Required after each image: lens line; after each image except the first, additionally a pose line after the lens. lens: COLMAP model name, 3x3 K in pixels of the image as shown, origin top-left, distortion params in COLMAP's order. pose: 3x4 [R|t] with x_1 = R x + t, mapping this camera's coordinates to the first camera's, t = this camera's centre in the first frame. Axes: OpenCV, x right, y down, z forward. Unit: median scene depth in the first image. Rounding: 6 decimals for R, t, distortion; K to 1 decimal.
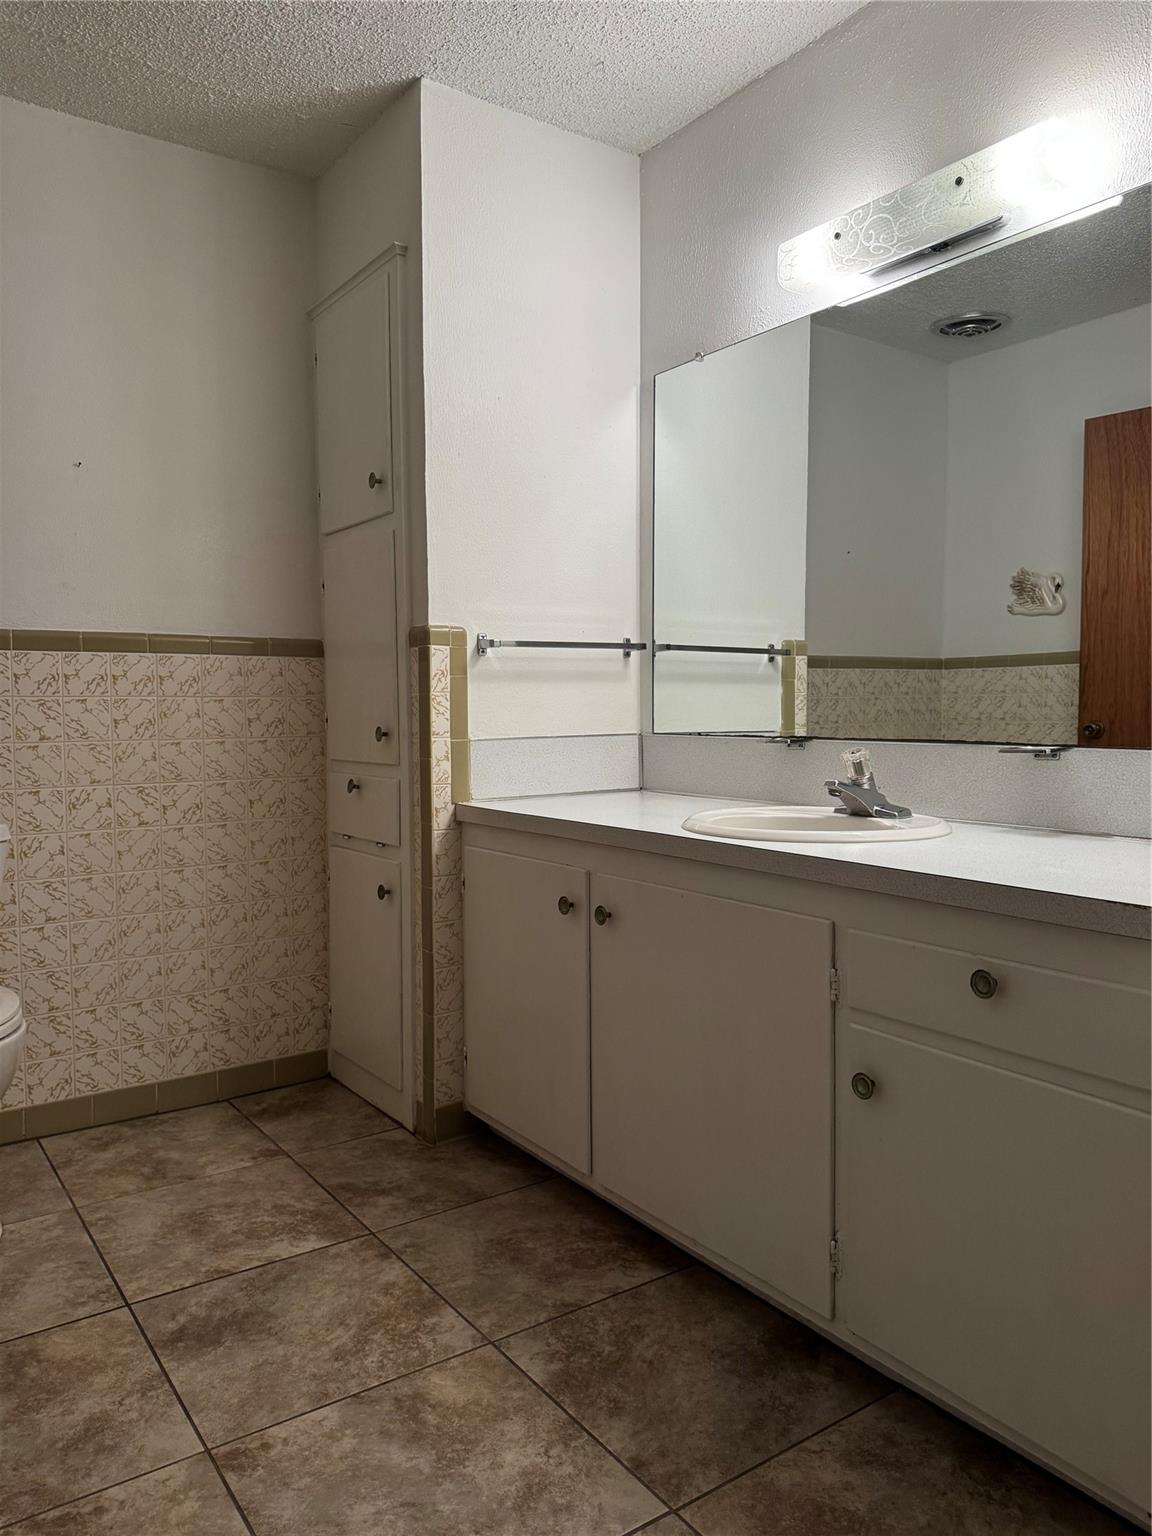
lens RADIAL K [[1087.5, 0, 570.1], [0, 1087.5, 769.0], [0, 0, 1]] dist [0.057905, -0.072335]
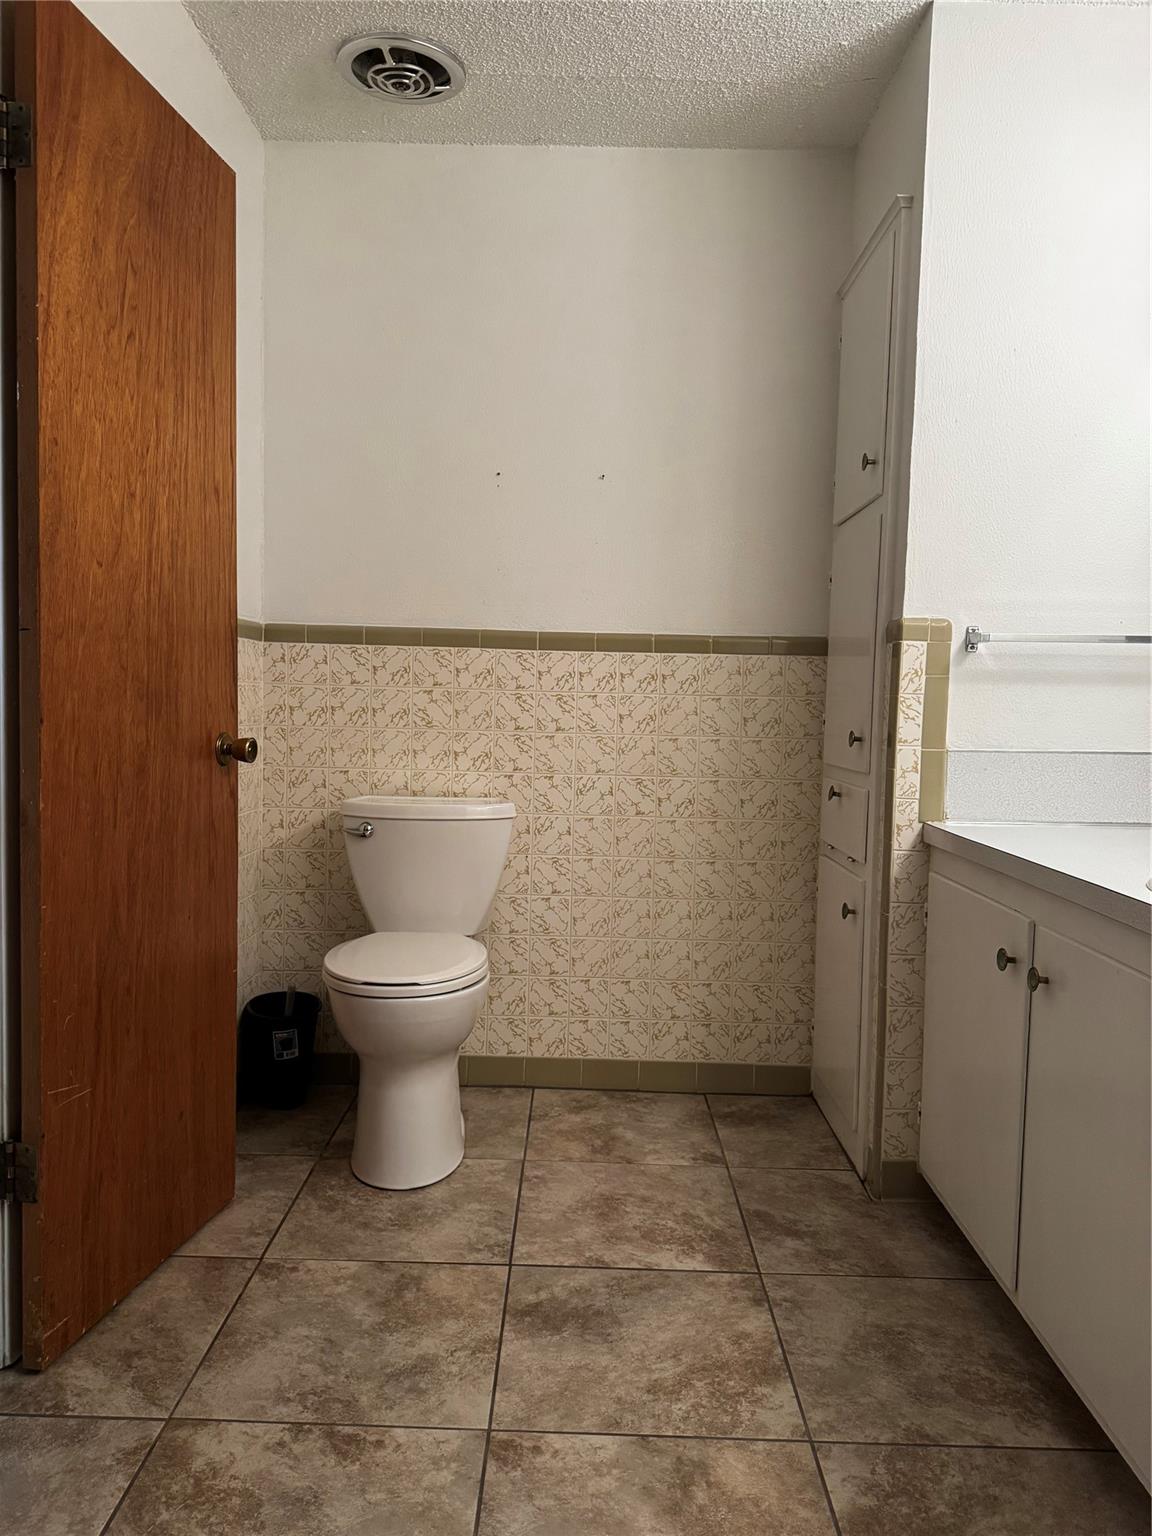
lens RADIAL K [[1087.5, 0, 566.4], [0, 1087.5, 768.2], [0, 0, 1]] dist [0.057905, -0.072335]
pose [[0.815803, 0.062689, -0.574922, 0.183008], [-0.061603, 0.997871, 0.021392, -0.014297], [0.575039, 0.017965, 0.817929, 0.126299]]
